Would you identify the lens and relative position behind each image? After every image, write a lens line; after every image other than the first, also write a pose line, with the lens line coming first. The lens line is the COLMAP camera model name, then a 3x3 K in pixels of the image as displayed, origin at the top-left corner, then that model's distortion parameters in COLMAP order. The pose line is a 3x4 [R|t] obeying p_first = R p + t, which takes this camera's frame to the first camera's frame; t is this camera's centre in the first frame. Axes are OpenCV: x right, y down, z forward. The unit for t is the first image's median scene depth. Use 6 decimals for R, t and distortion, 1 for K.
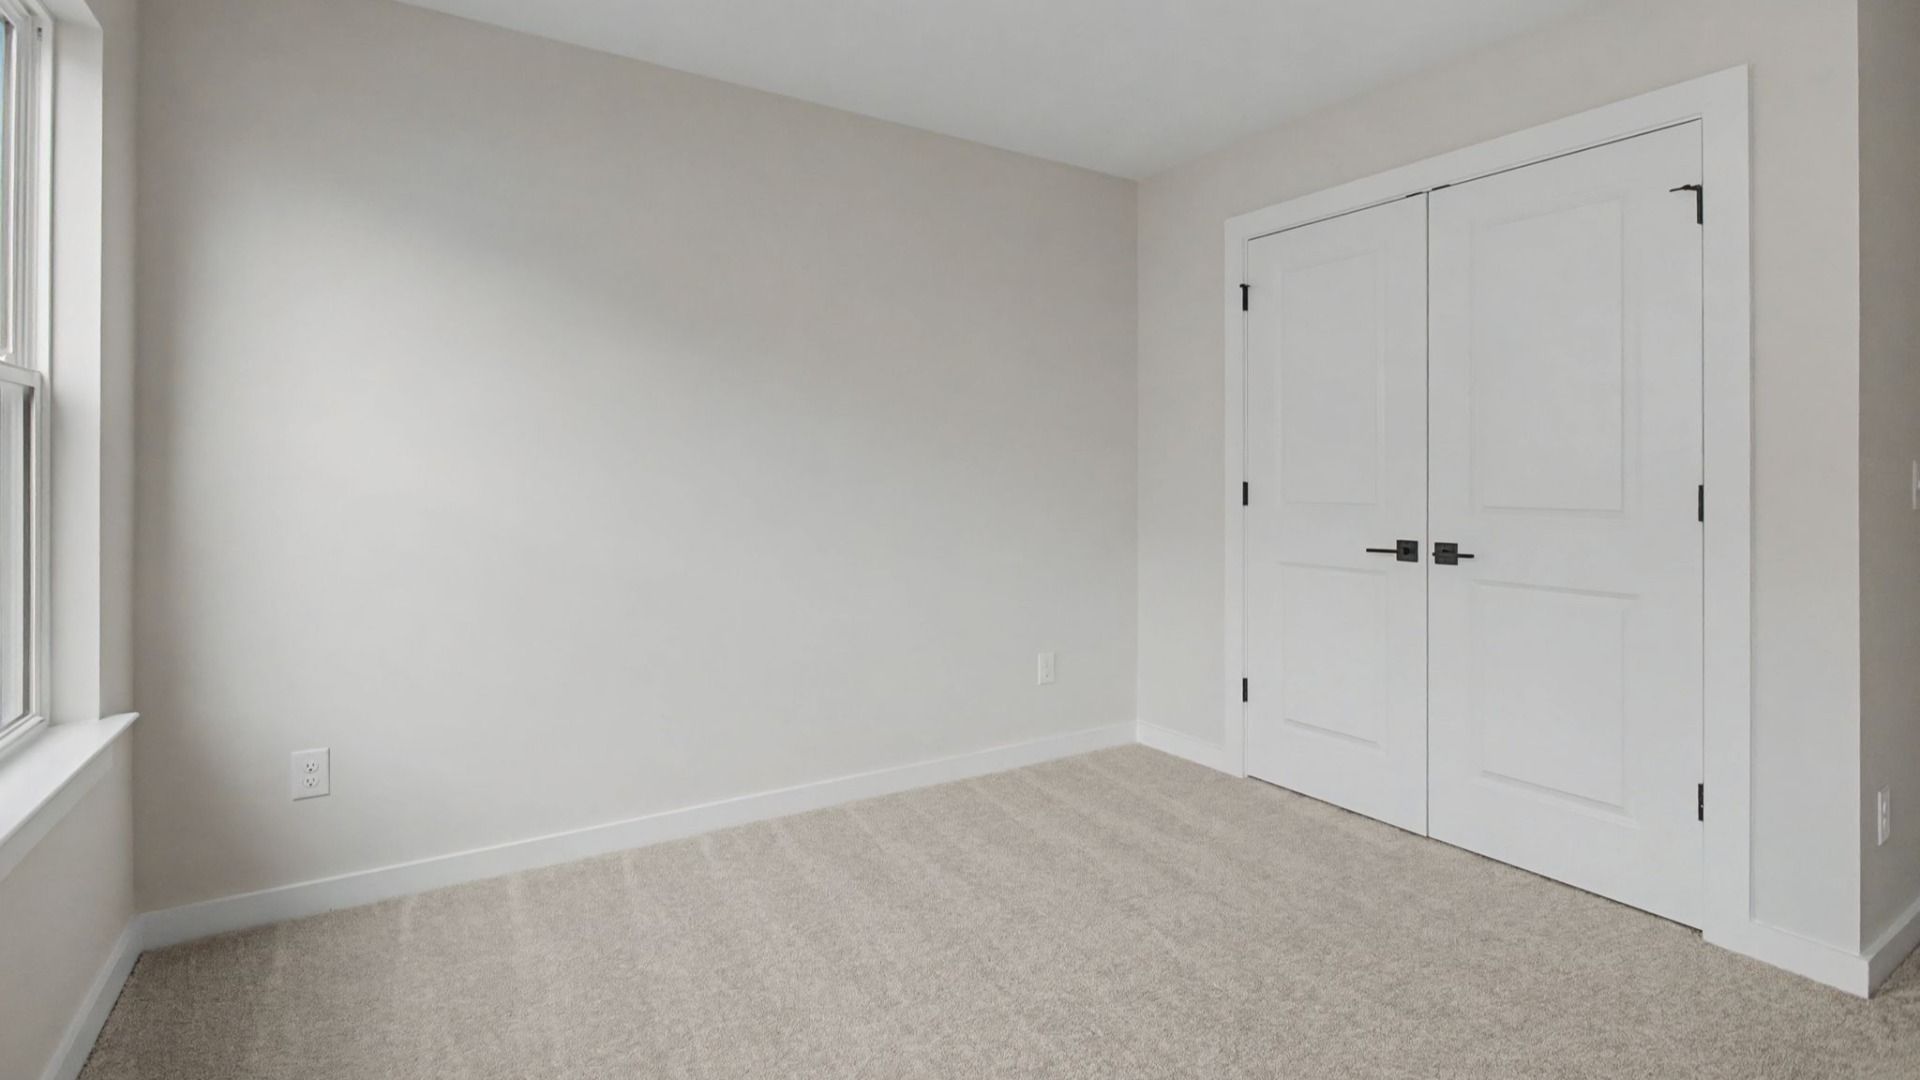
lens RADIAL K [[894.4, 0, 936.4], [0, 894.4, 542.9], [0, 0, 1]] dist [-0.003769, -0.000486]
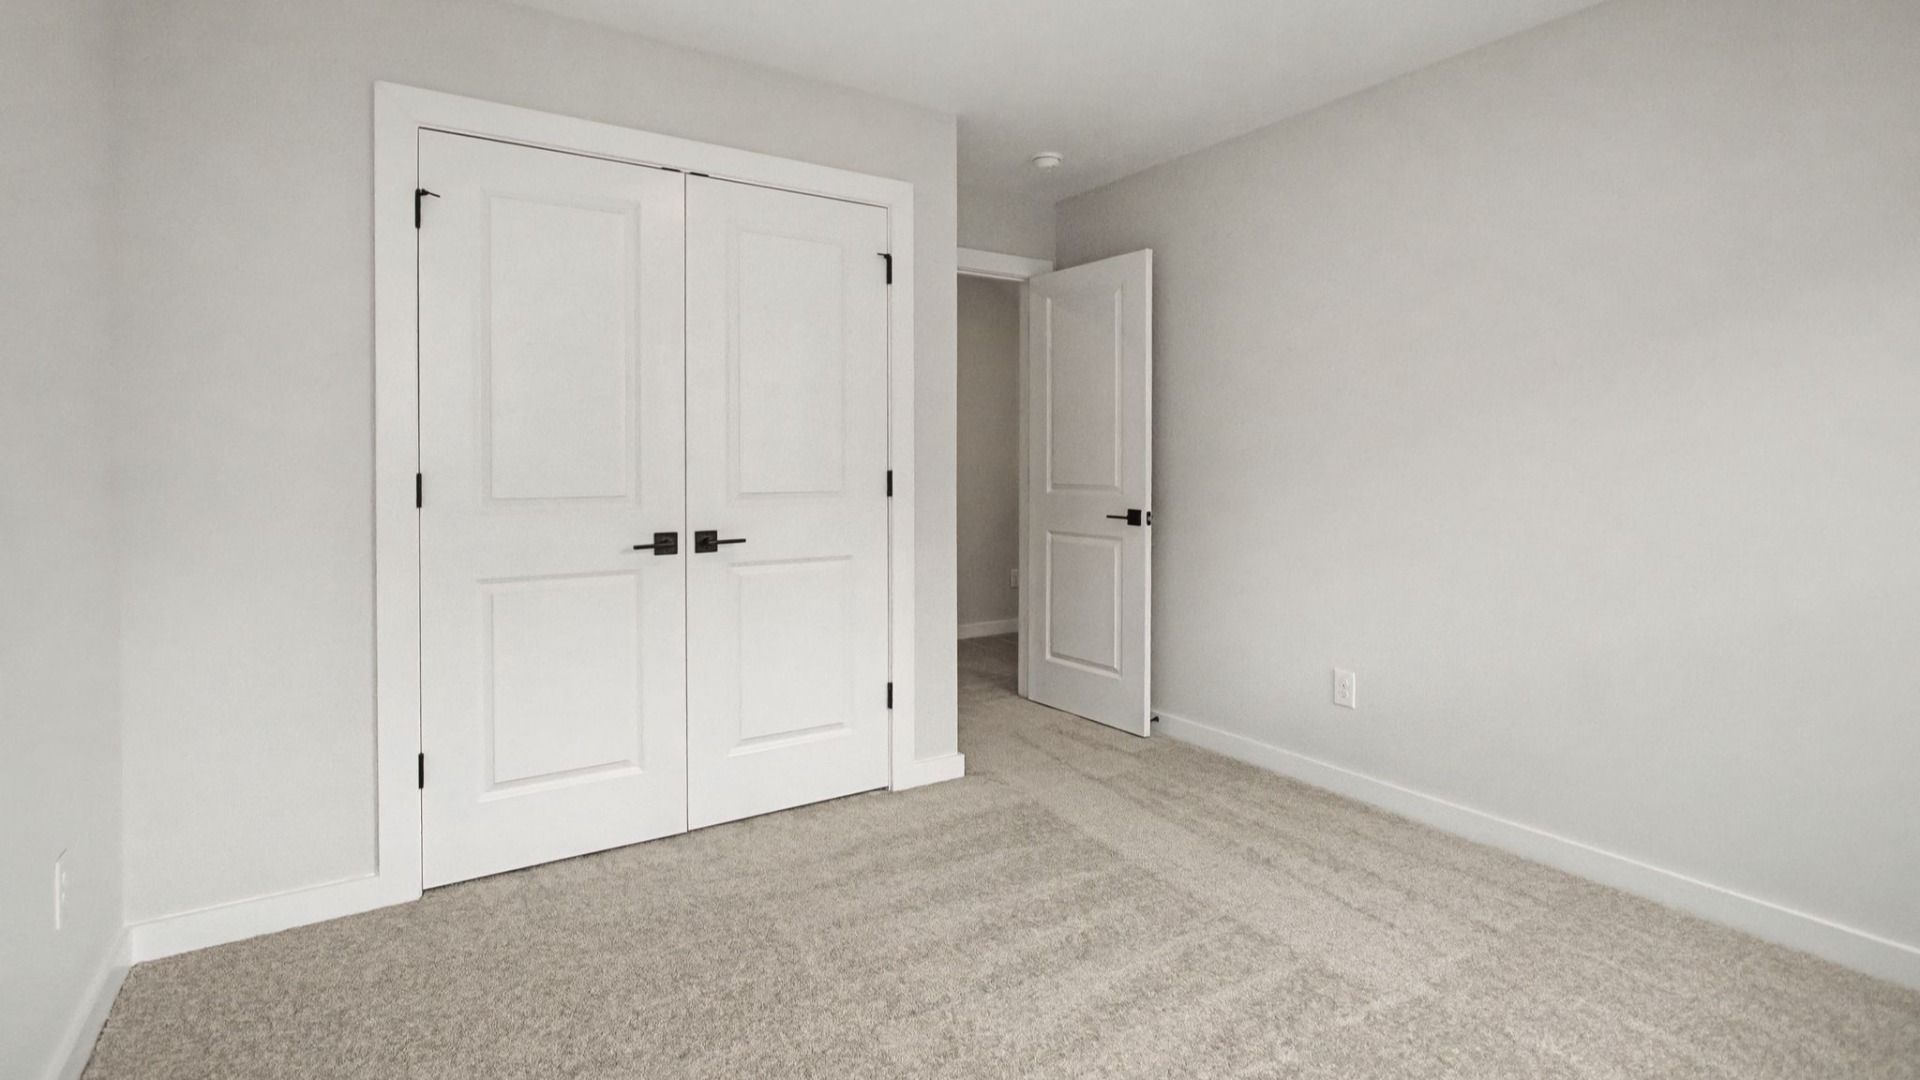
lens RADIAL K [[899.8, 0, 959.8], [0, 899.8, 516.1], [0, 0, 1]] dist [0.000247, 0.000091]
pose [[-0.020904, -0.055757, 0.998226, -0.400763], [0.078828, 0.995243, 0.057241, -0.046765], [-0.996669, 0.079885, -0.016410, 0.652397]]
